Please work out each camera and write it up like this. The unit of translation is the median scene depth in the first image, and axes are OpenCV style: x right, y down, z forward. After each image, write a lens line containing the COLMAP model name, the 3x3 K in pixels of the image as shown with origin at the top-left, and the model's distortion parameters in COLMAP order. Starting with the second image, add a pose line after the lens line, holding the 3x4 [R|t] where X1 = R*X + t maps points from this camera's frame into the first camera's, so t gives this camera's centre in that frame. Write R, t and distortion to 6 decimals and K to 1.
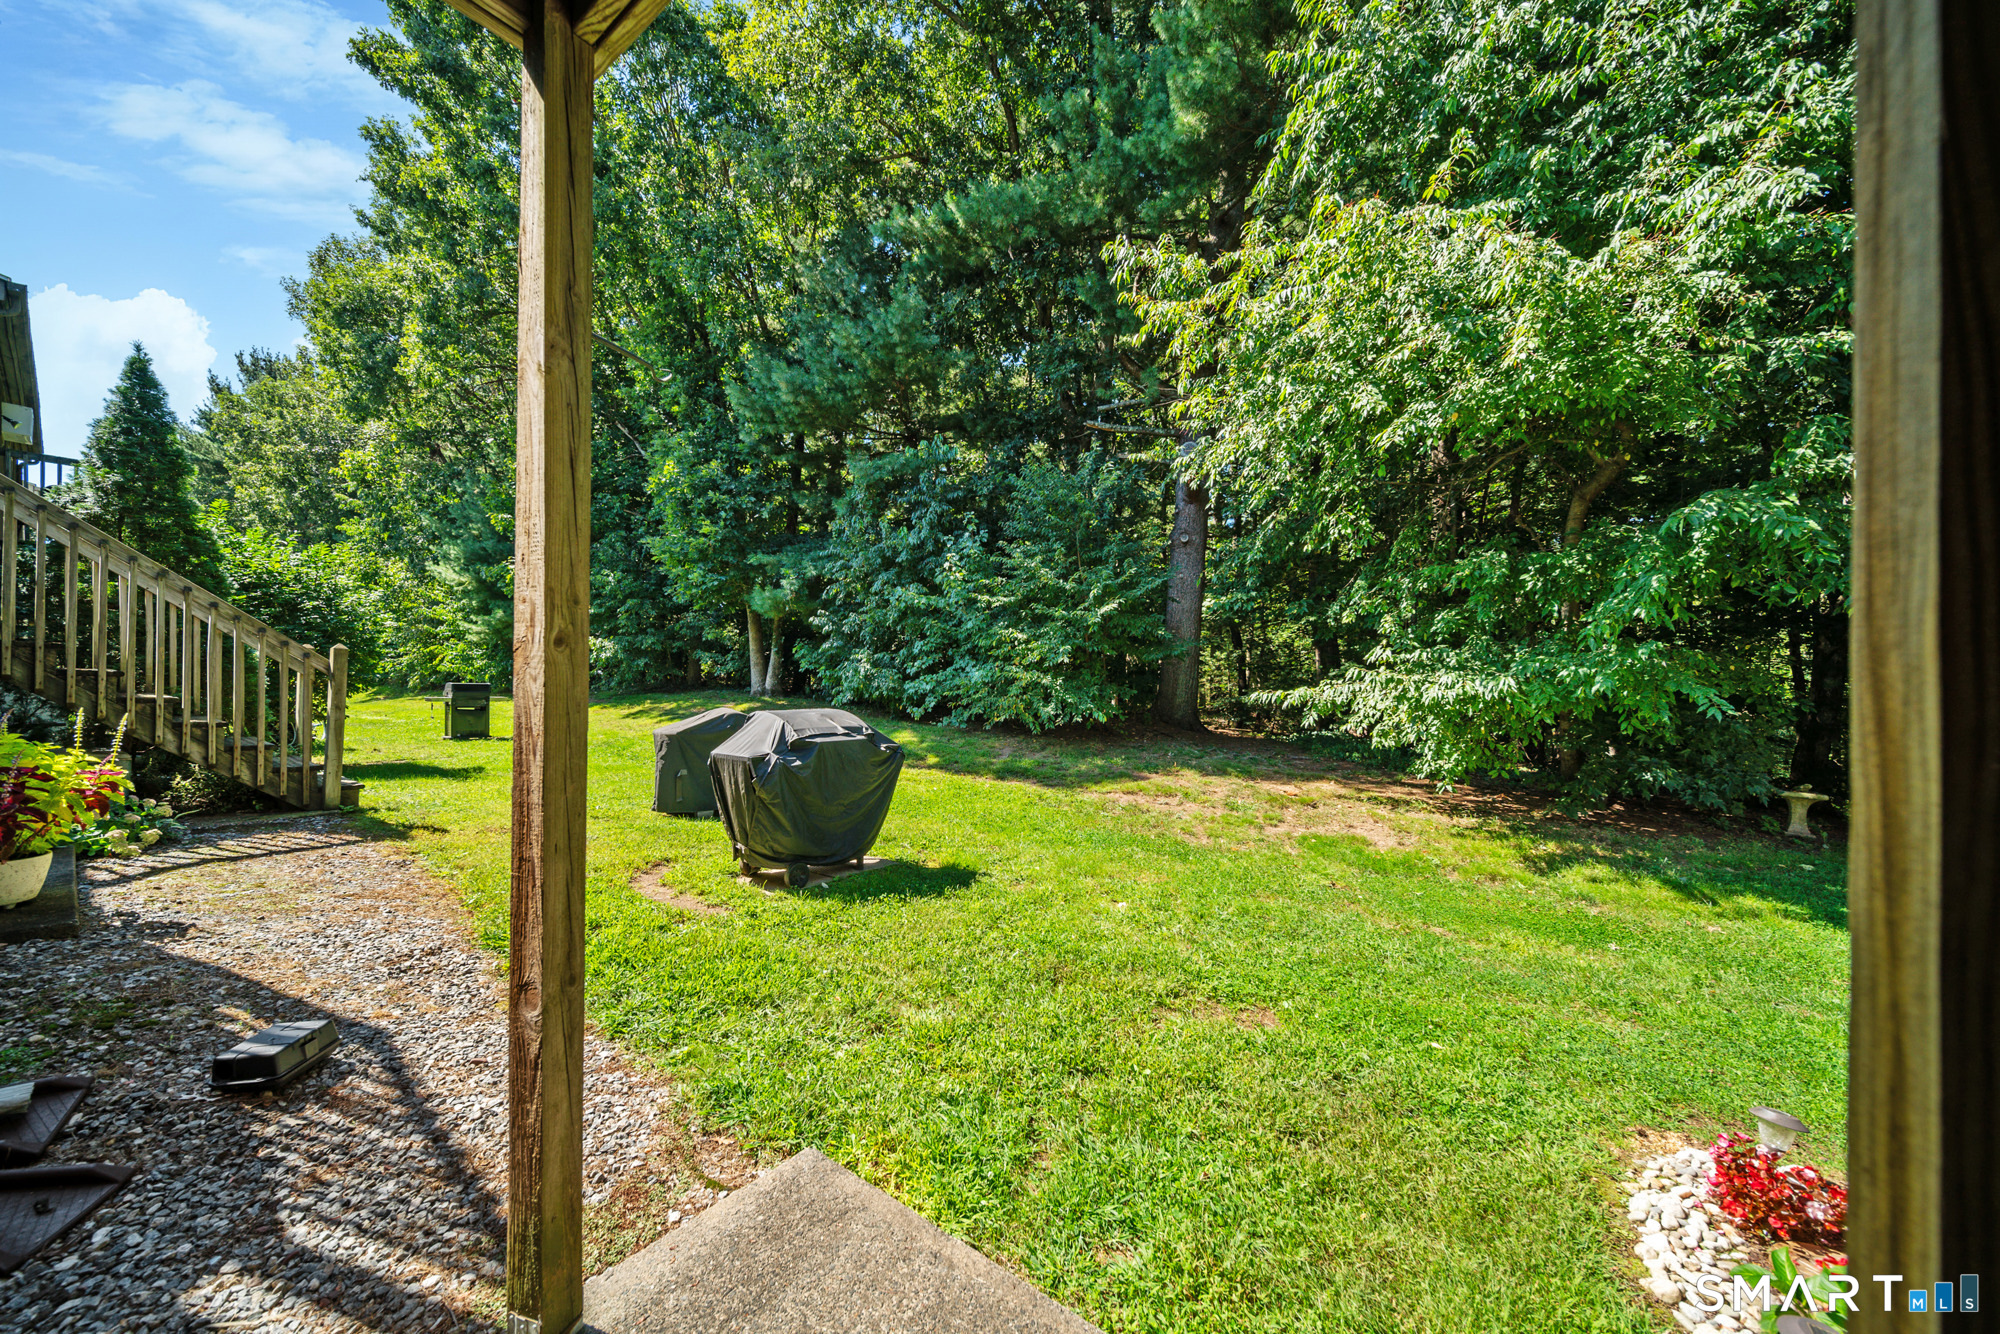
lens RADIAL K [[801.6, 0, 999.8], [0, 801.6, 677.0], [0, 0, 1]] dist [0.000756, -0.003281]
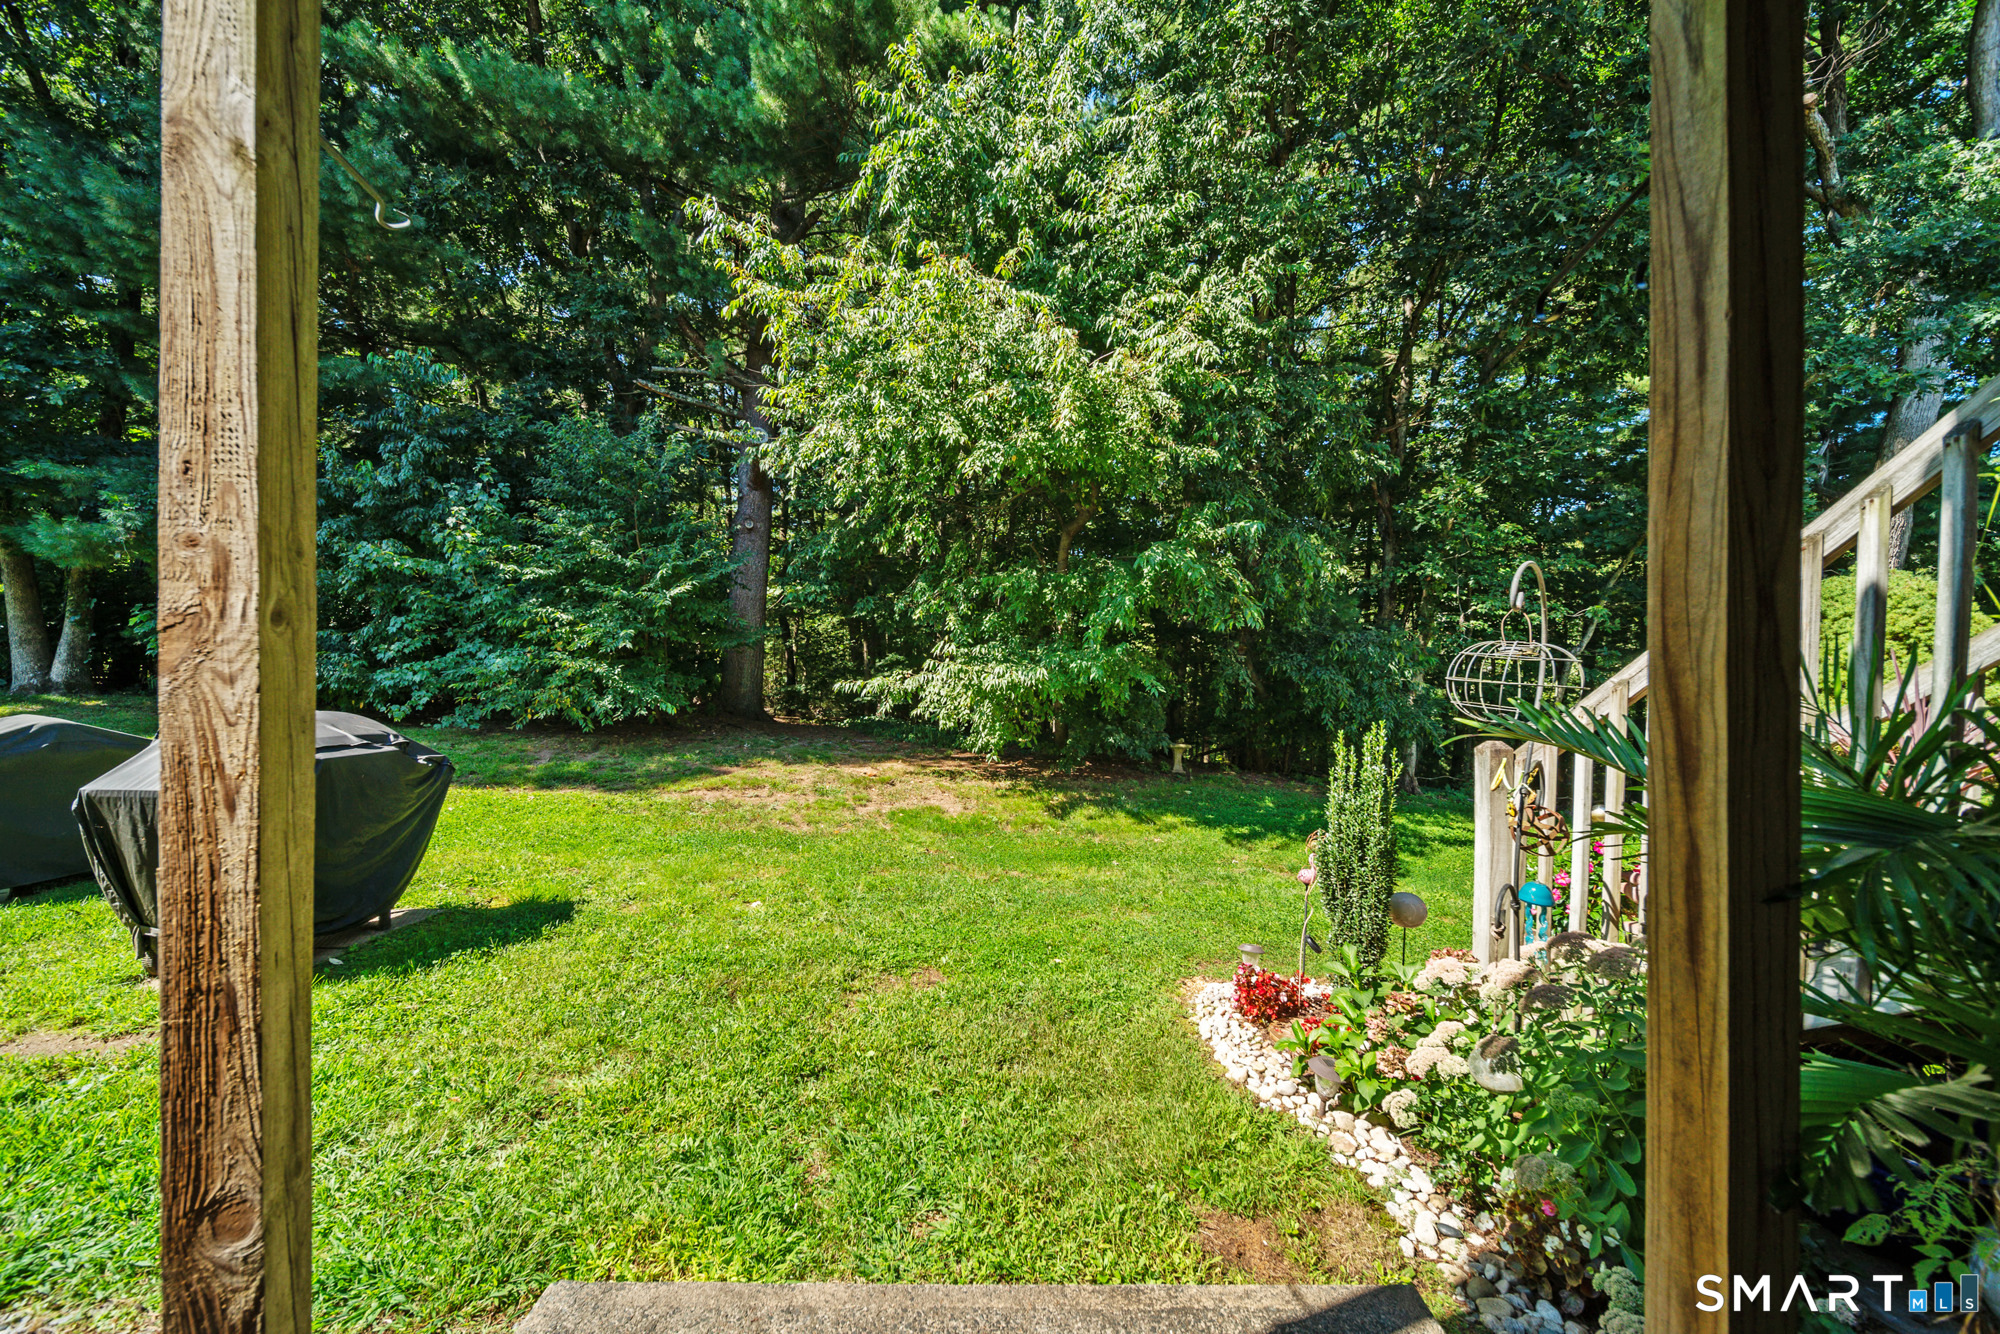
lens RADIAL K [[800.9, 0, 1000.0], [0, 800.9, 667.0], [0, 0, 1]] dist [0.000491, -0.000776]
pose [[0.741966, 0.002742, 0.670432, -0.237785], [-0.006972, 0.999969, 0.003625, -0.005330], [-0.670402, -0.007364, 0.741962, 0.079997]]
